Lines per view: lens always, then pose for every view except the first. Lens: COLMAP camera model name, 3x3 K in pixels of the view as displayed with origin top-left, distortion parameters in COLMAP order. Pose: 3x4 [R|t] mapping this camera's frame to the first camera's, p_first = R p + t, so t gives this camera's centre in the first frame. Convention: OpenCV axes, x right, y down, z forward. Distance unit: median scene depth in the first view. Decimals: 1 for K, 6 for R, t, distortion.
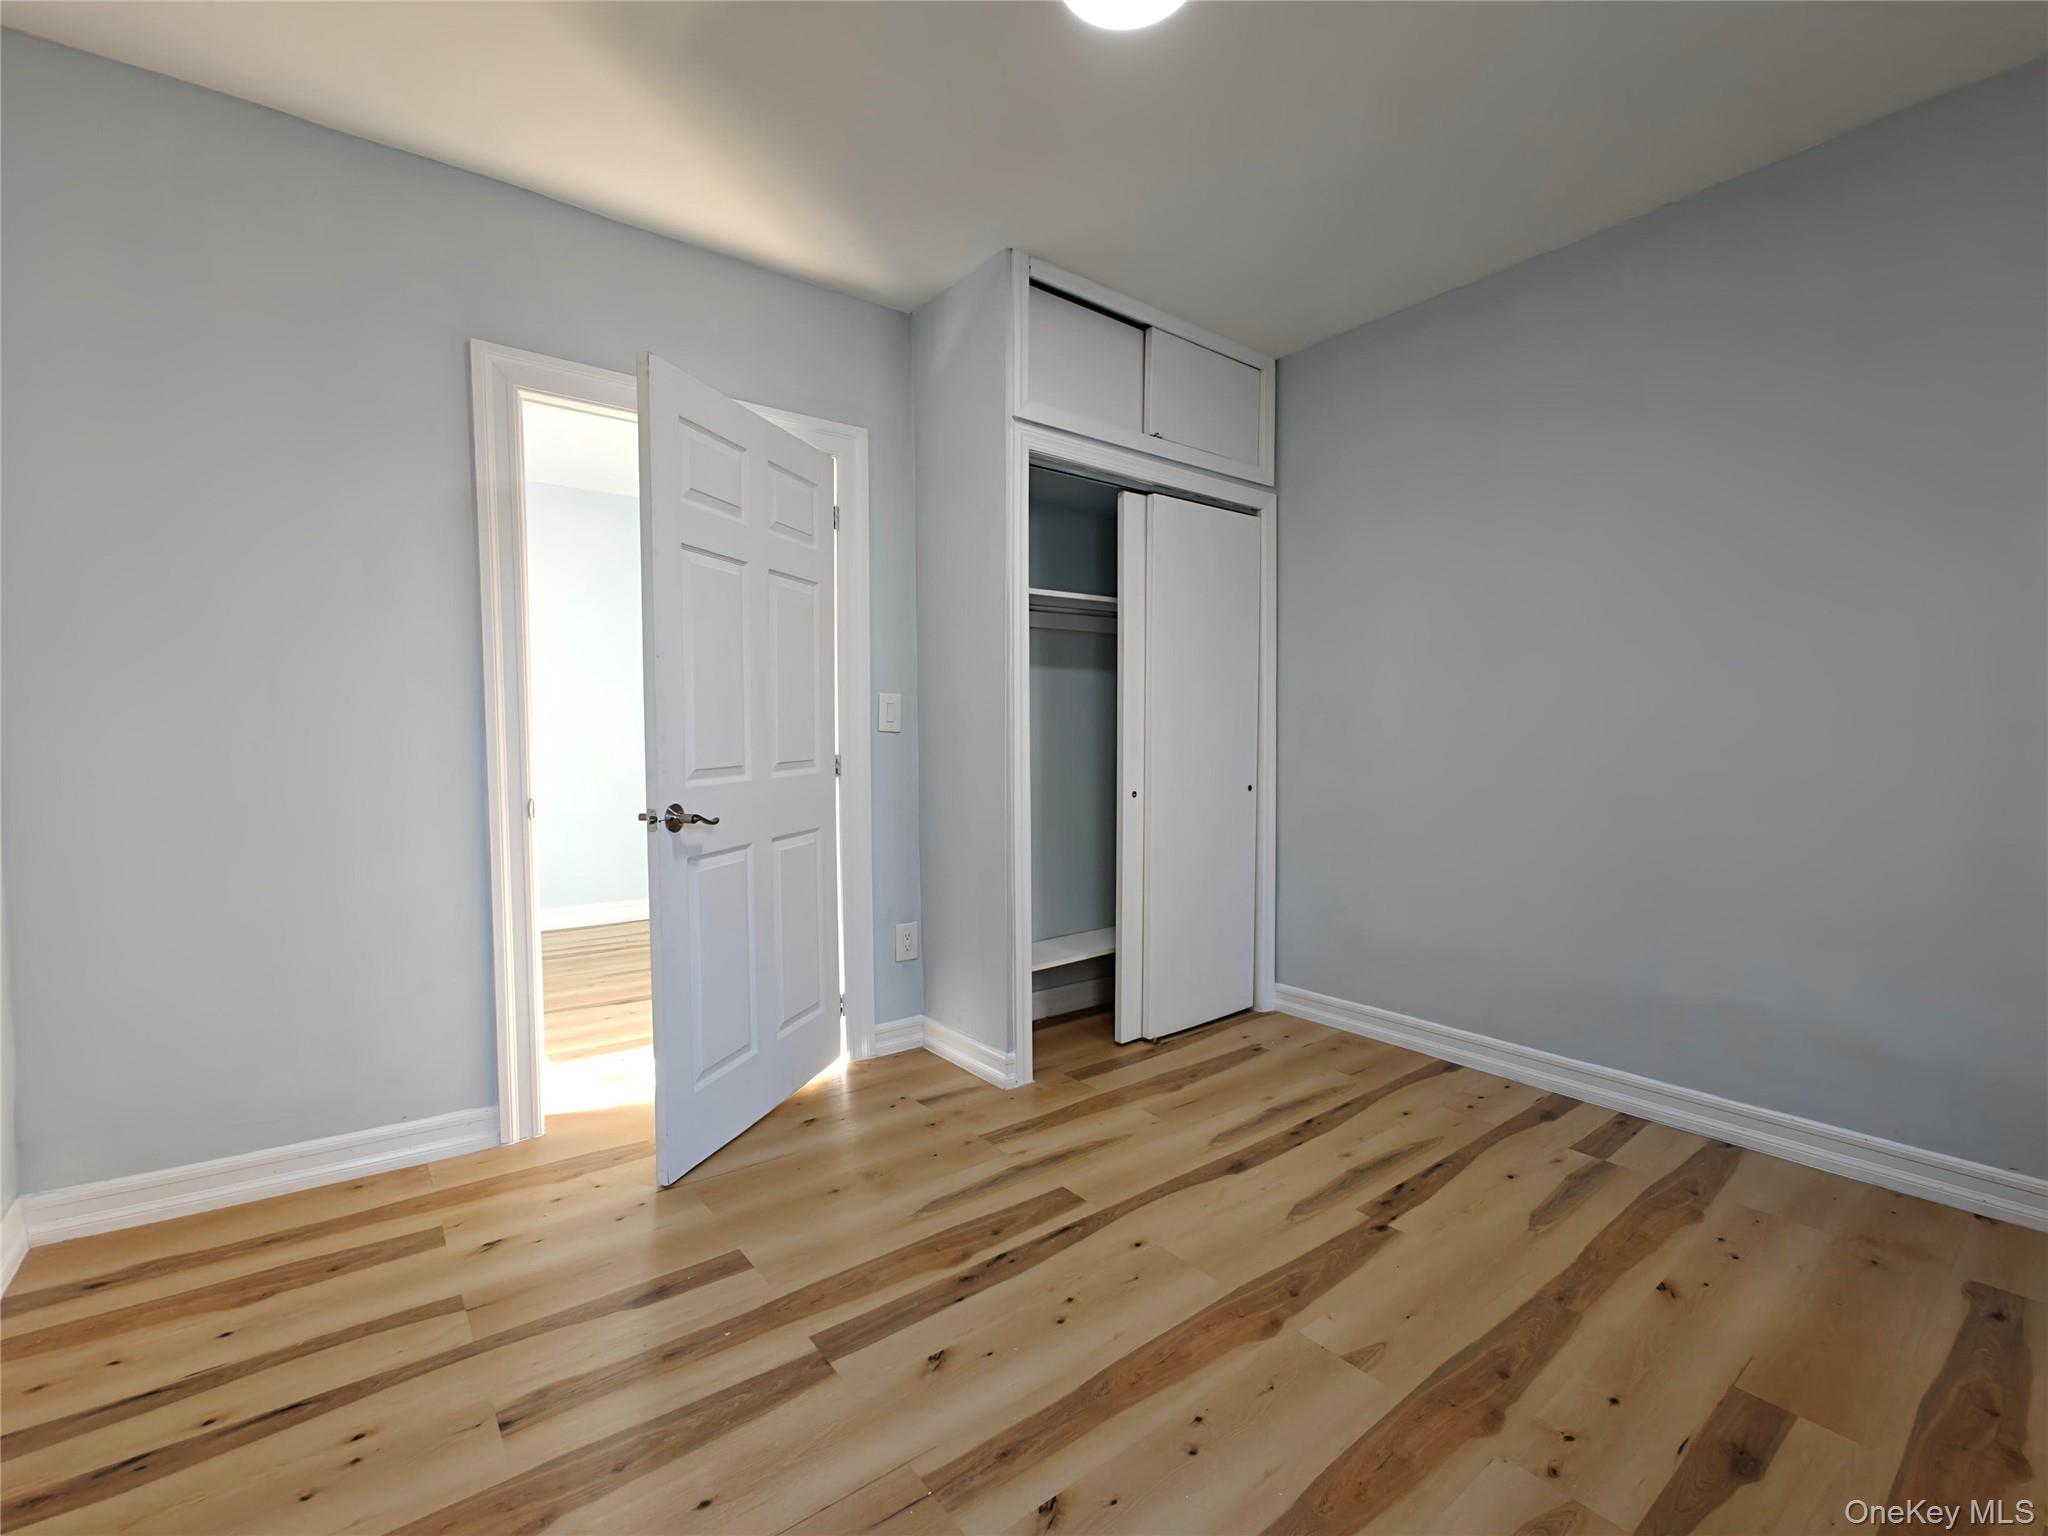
lens RADIAL K [[874.2, 0, 1021.2], [0, 874.2, 767.2], [0, 0, 1]] dist [0.011697, -0.000553]
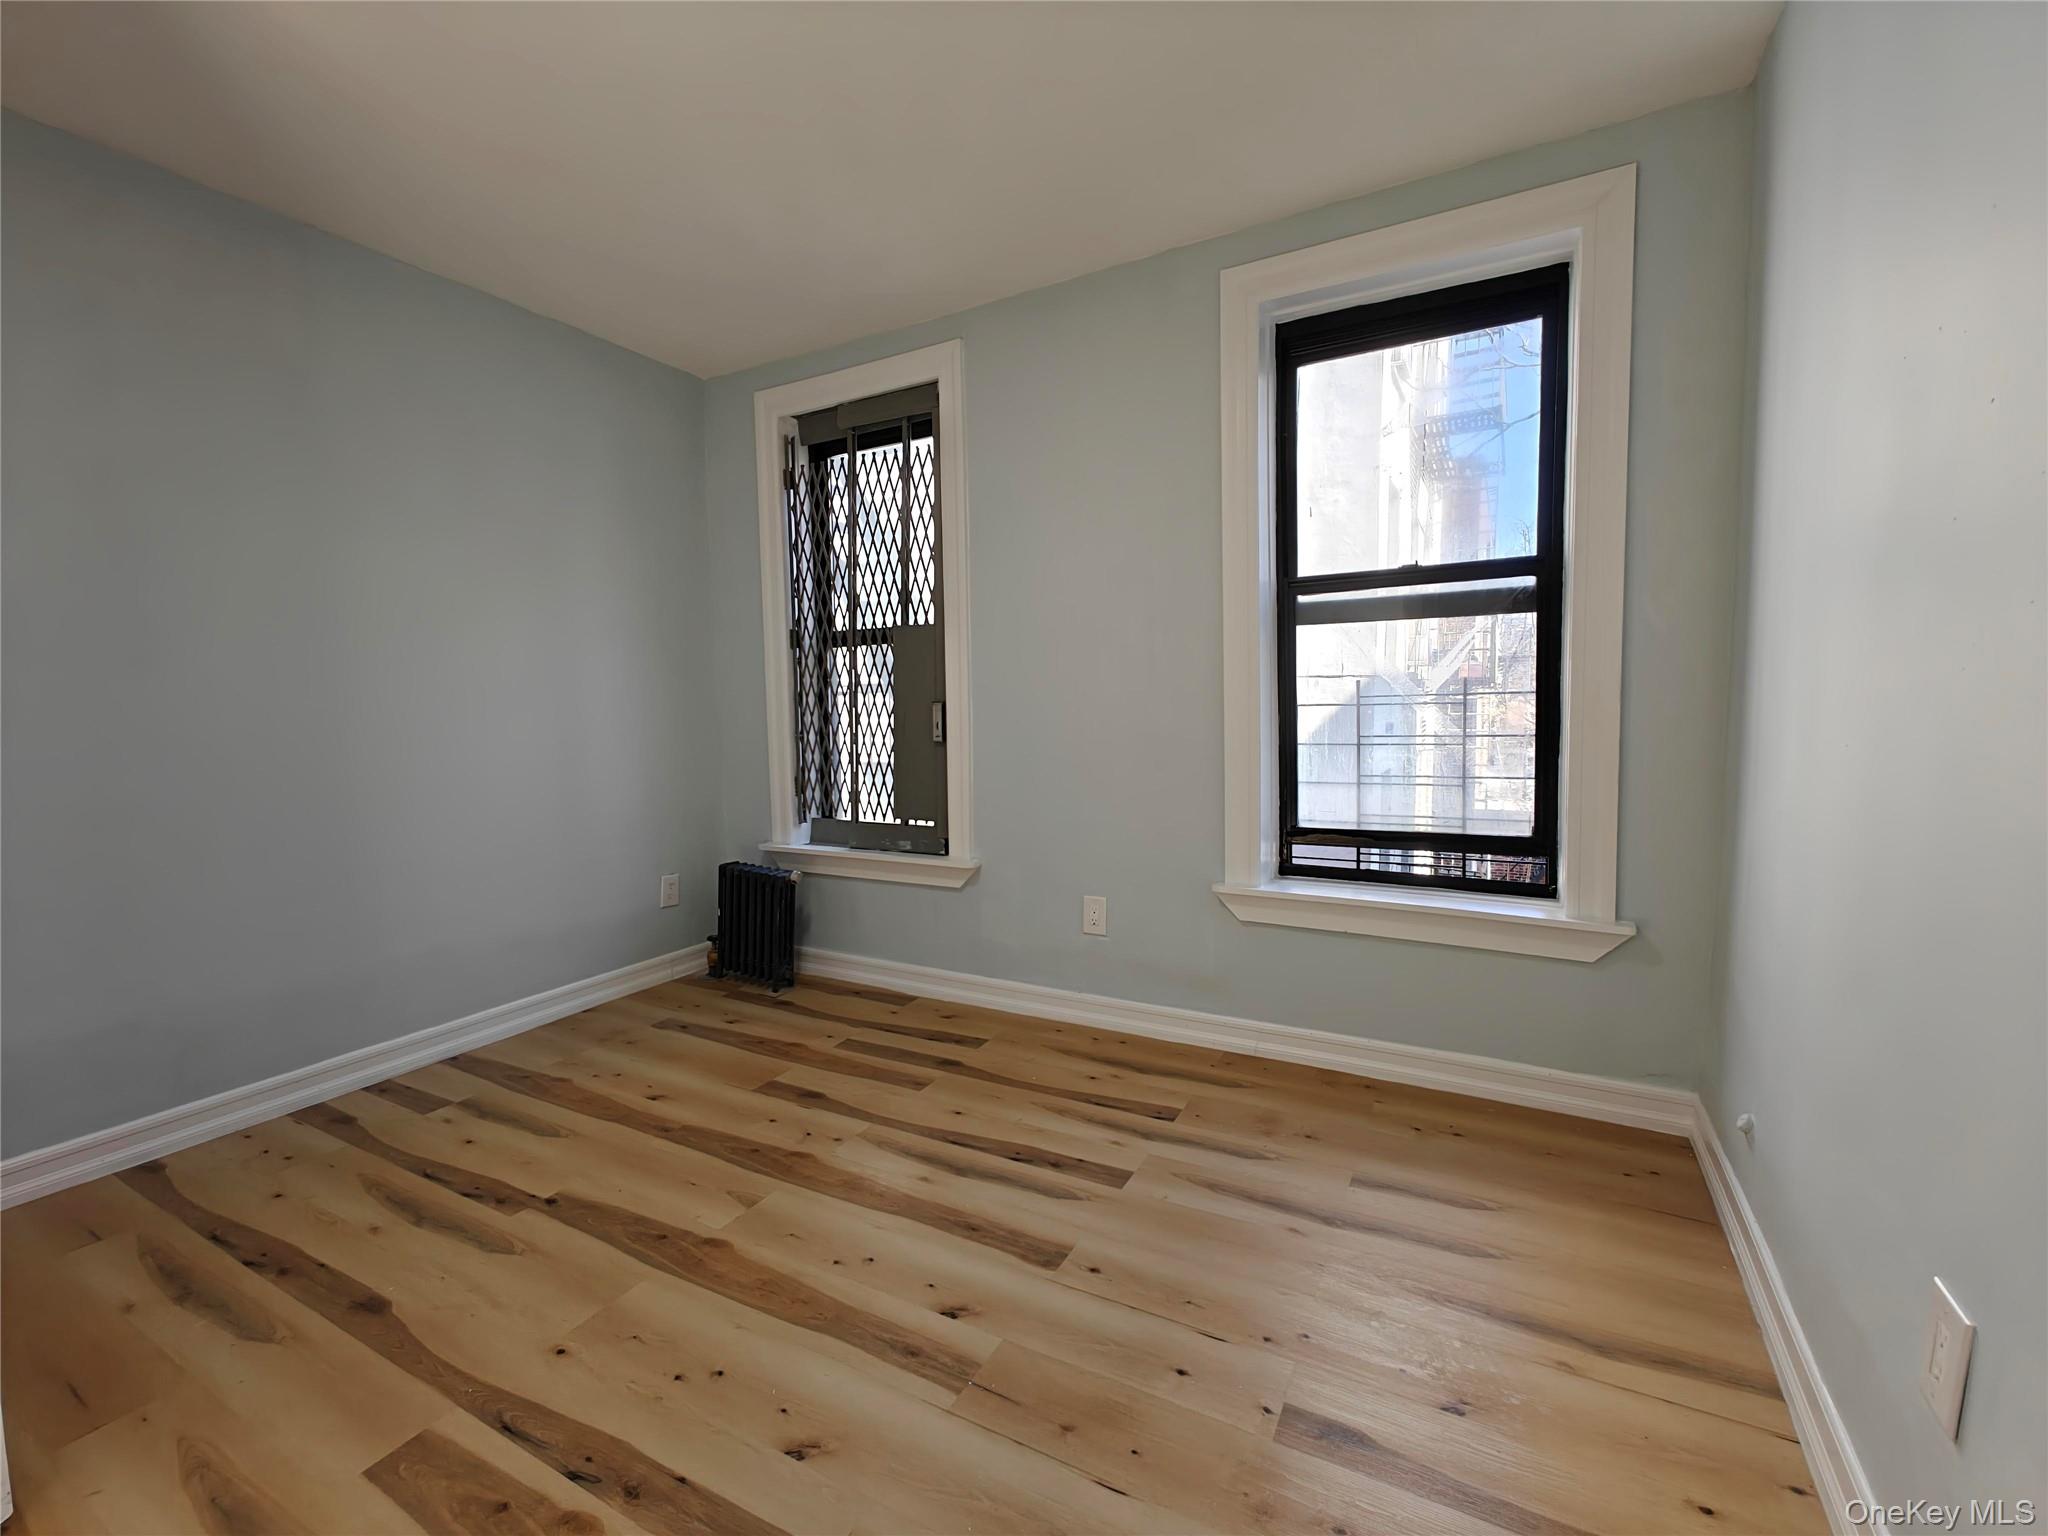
lens RADIAL K [[874.2, 0, 1021.2], [0, 874.2, 767.2], [0, 0, 1]] dist [0.011697, -0.000553]
pose [[-0.387222, -0.054071, 0.920400, -0.725035], [0.051776, 0.995428, 0.080262, -0.039767], [-0.920532, 0.078734, -0.382652, 0.835524]]
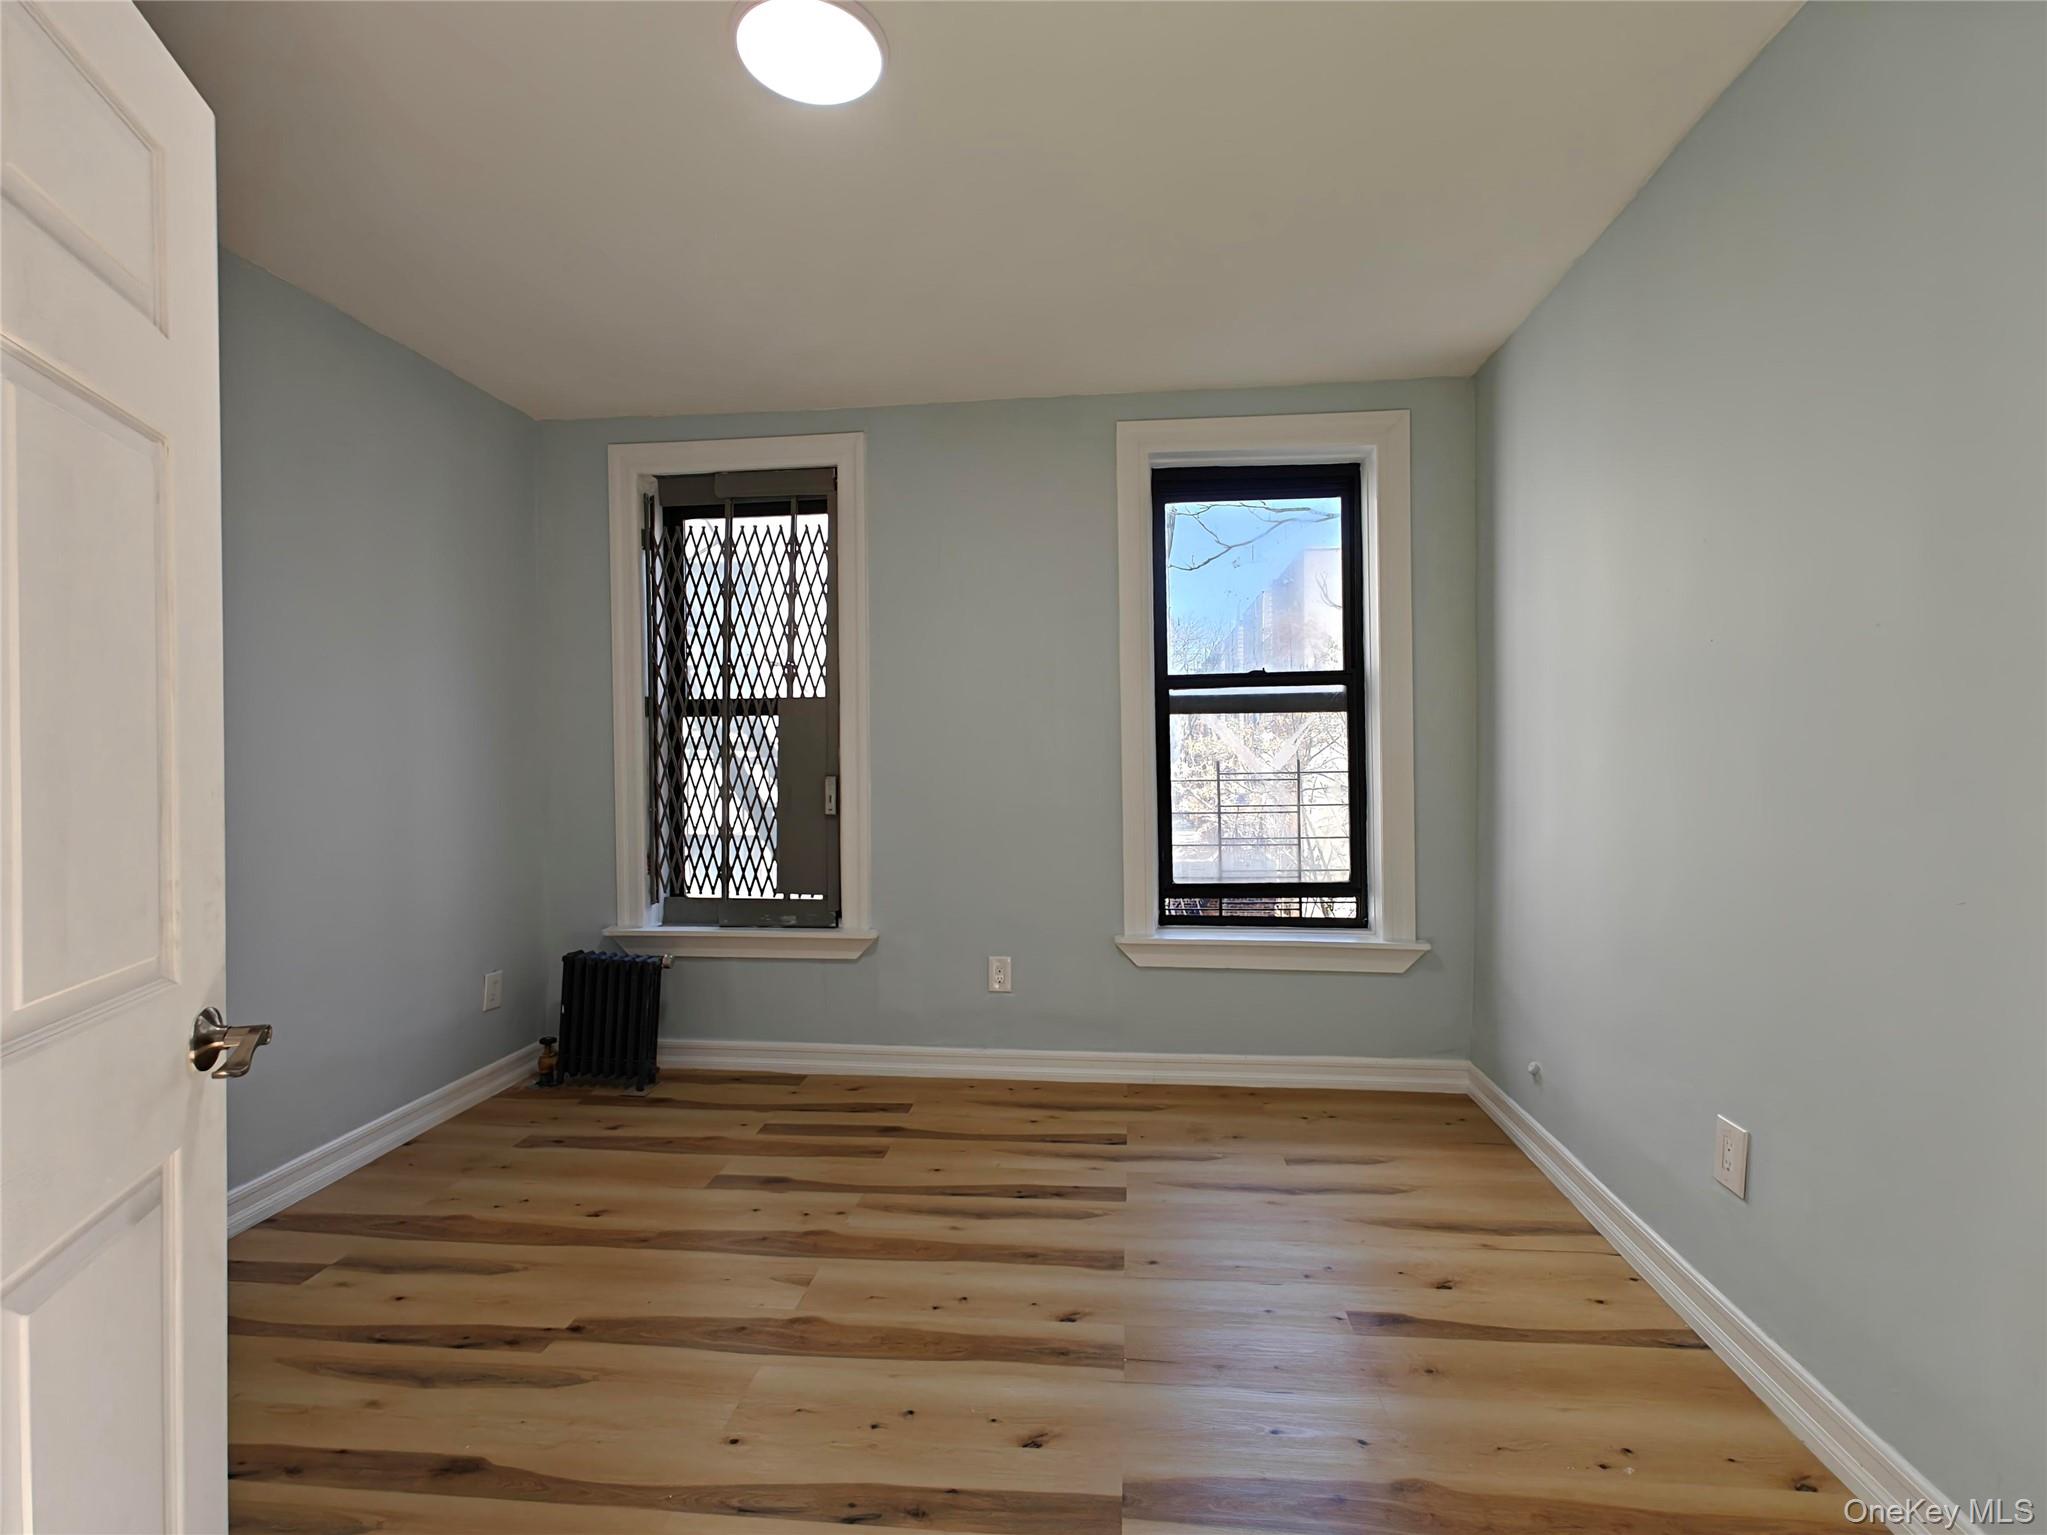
lens RADIAL K [[929.7, 0, 1023.5], [0, 929.7, 767.5], [0, 0, 1]] dist [0.010988, 0.000120]
pose [[-0.716428, 0.000603, 0.697661, -0.642922], [0.037789, 0.998565, 0.037942, -0.104576], [-0.696637, 0.053547, -0.715423, 1.340268]]
